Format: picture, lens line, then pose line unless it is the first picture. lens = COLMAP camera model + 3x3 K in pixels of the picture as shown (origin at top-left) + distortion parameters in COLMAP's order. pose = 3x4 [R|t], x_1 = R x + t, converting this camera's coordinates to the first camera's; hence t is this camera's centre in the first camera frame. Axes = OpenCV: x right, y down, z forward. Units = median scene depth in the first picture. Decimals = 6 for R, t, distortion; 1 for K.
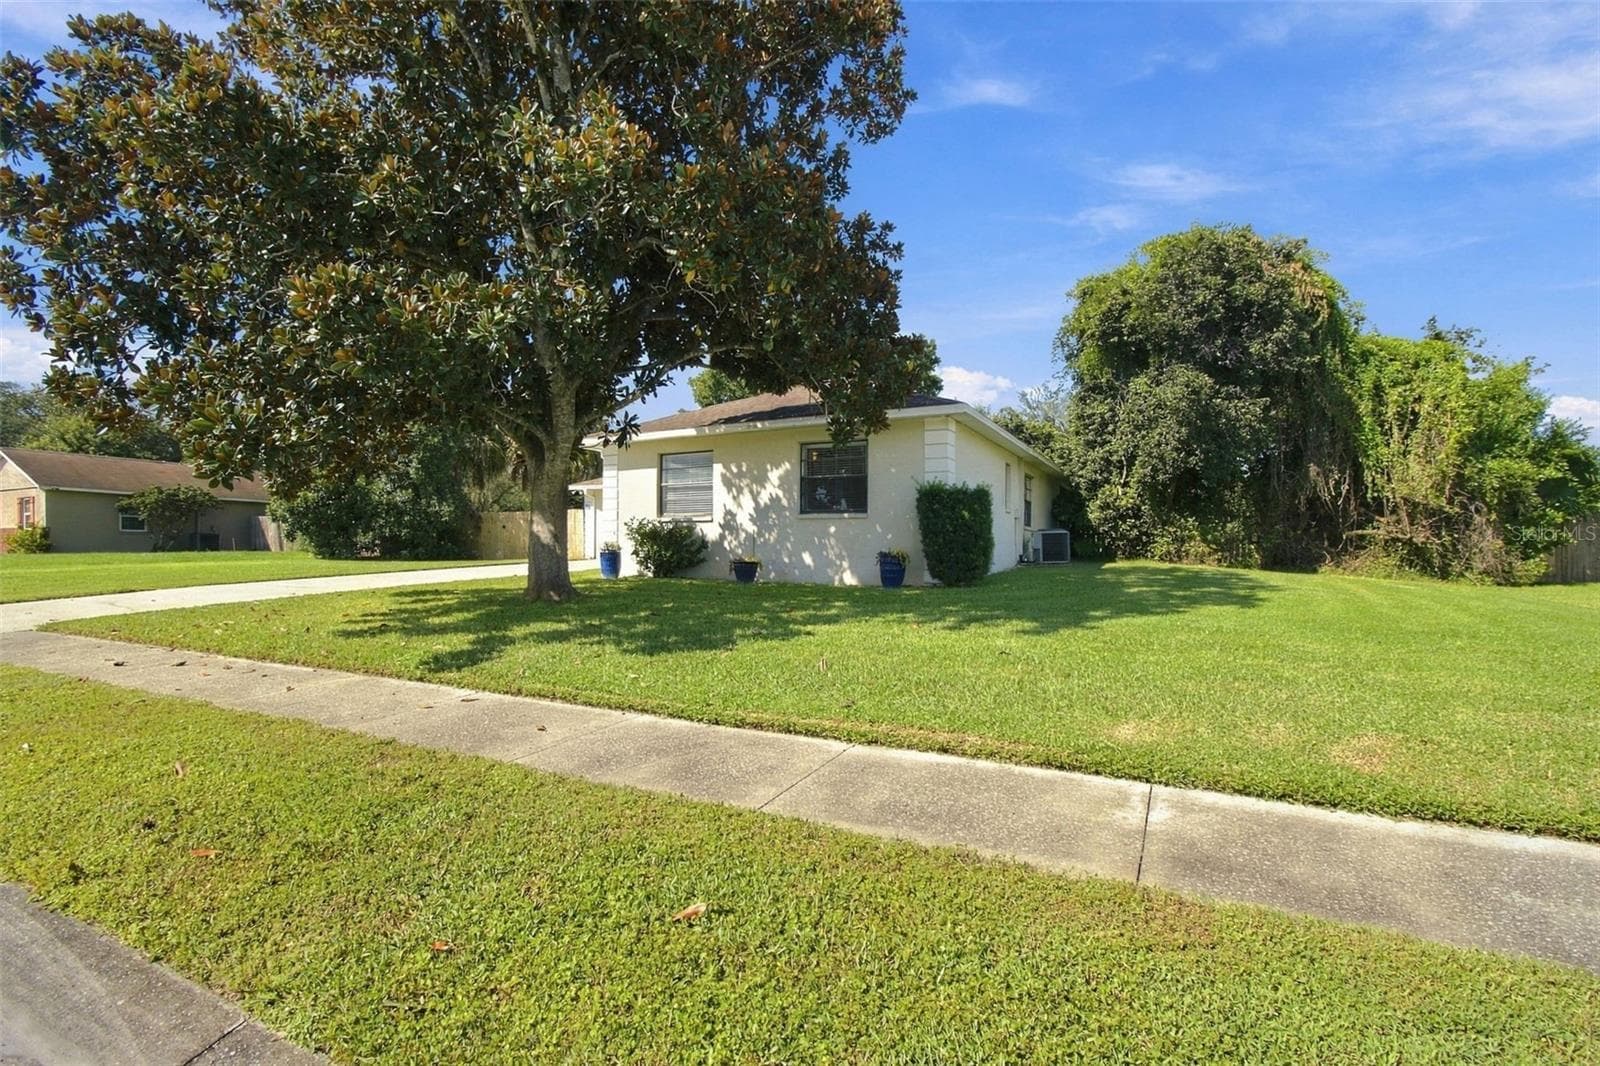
lens RADIAL K [[735.9, 0, 799.9], [0, 735.9, 551.7], [0, 0, 1]] dist [-0.000644, 0.000098]
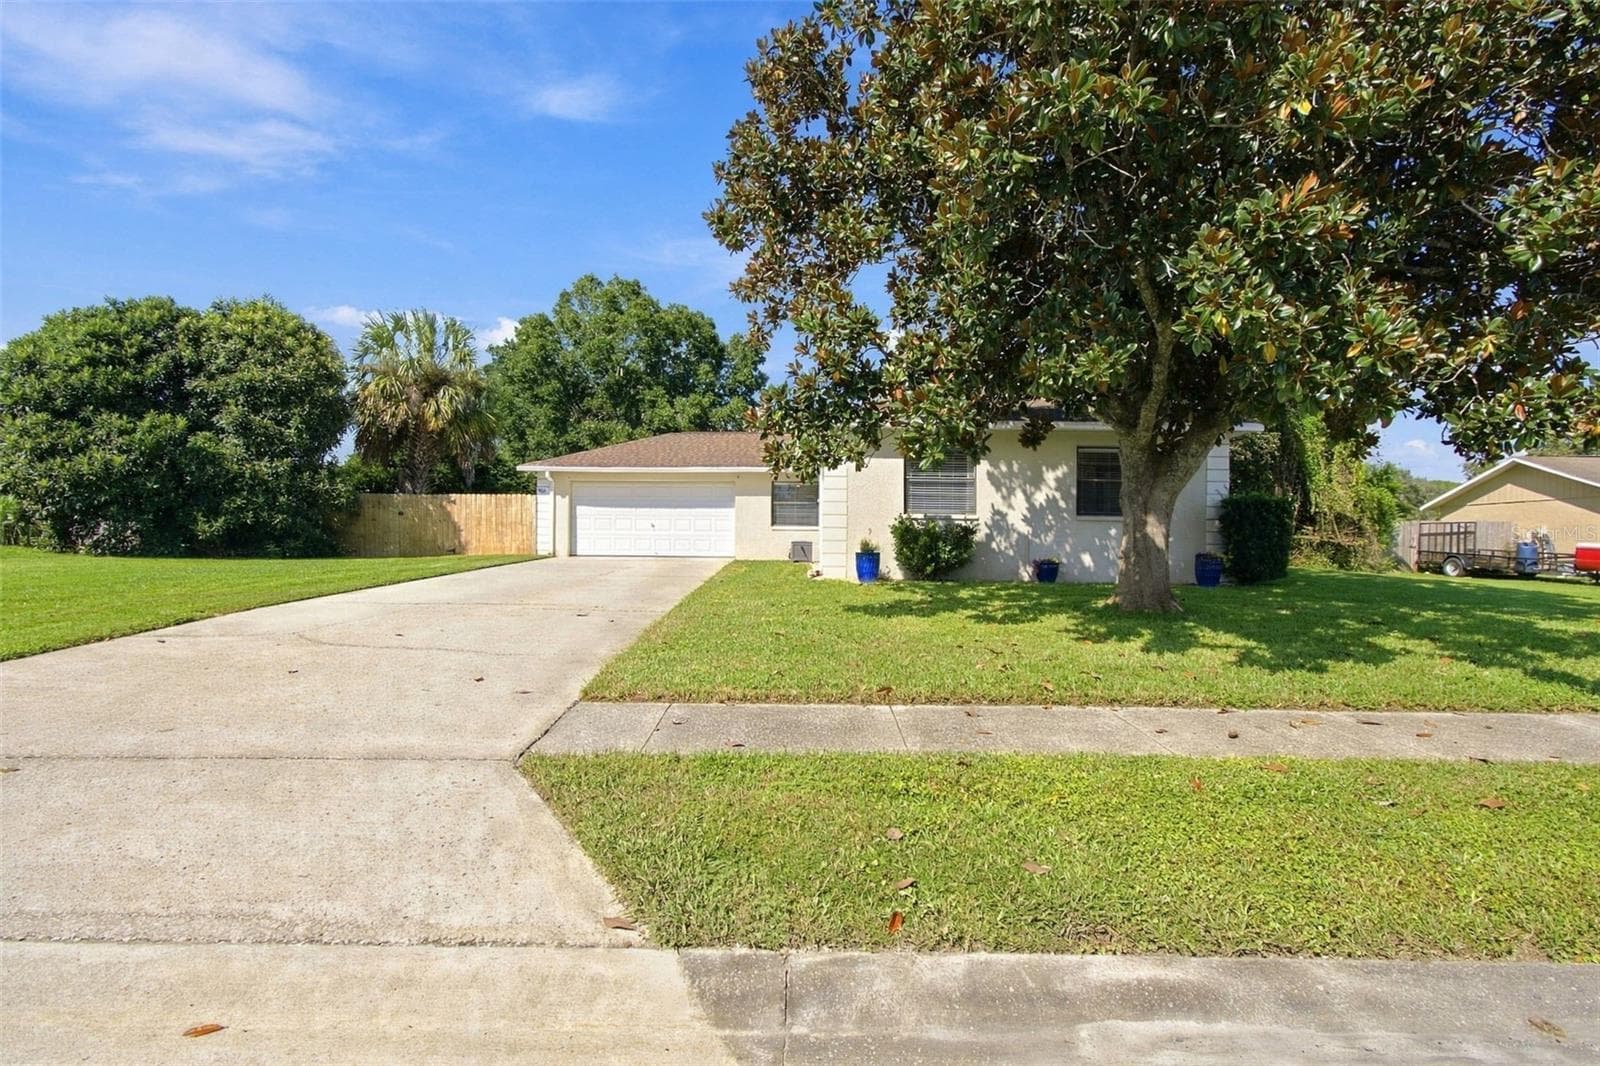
lens RADIAL K [[735.9, 0, 799.9], [0, 735.9, 551.7], [0, 0, 1]] dist [-0.000644, 0.000098]
pose [[0.884882, 0.000144, 0.465814, -0.714090], [-0.006276, 0.999913, 0.011612, -0.010210], [-0.465772, -0.013199, 0.884806, 0.242647]]
